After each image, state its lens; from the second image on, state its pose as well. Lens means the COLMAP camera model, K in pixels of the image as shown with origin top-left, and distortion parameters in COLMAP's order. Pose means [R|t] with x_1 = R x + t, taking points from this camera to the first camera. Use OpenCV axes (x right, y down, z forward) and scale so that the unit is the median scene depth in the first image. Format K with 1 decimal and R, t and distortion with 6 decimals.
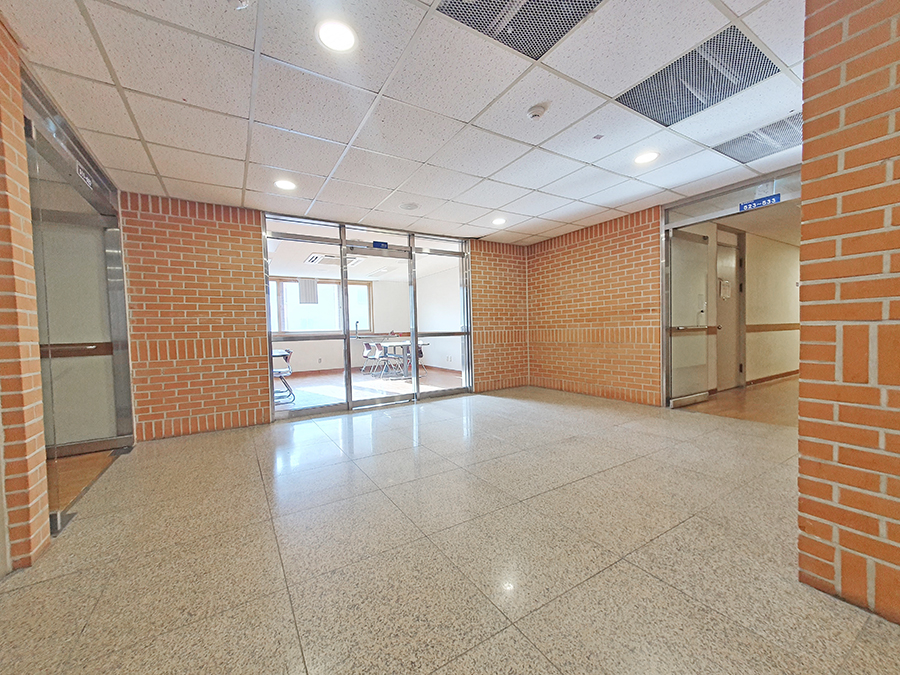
lens RADIAL K [[355.9, 0, 445.2], [0, 355.9, 339.1], [0, 0, 1]] dist [0.002901, 0.000572]
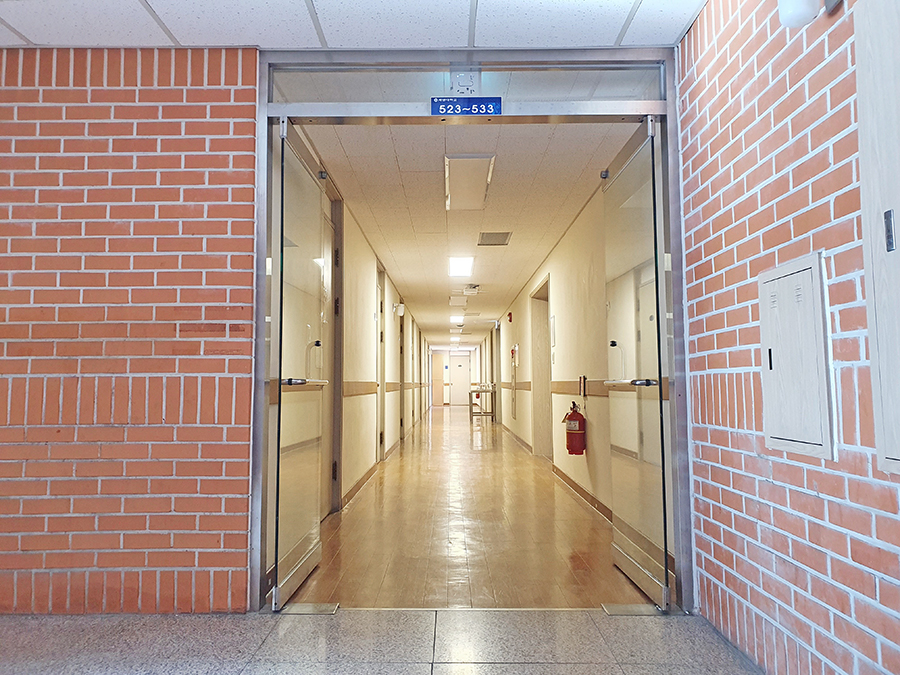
lens RADIAL K [[714.0, 0, 447.4], [0, 714.0, 329.3], [0, 0, 1]] dist [0.025646, -0.005447]
pose [[0.535284, 0.092422, 0.839601, 0.103104], [0.007837, 0.993410, -0.114349, 0.001720], [-0.844636, 0.067789, 0.531032, 0.437944]]
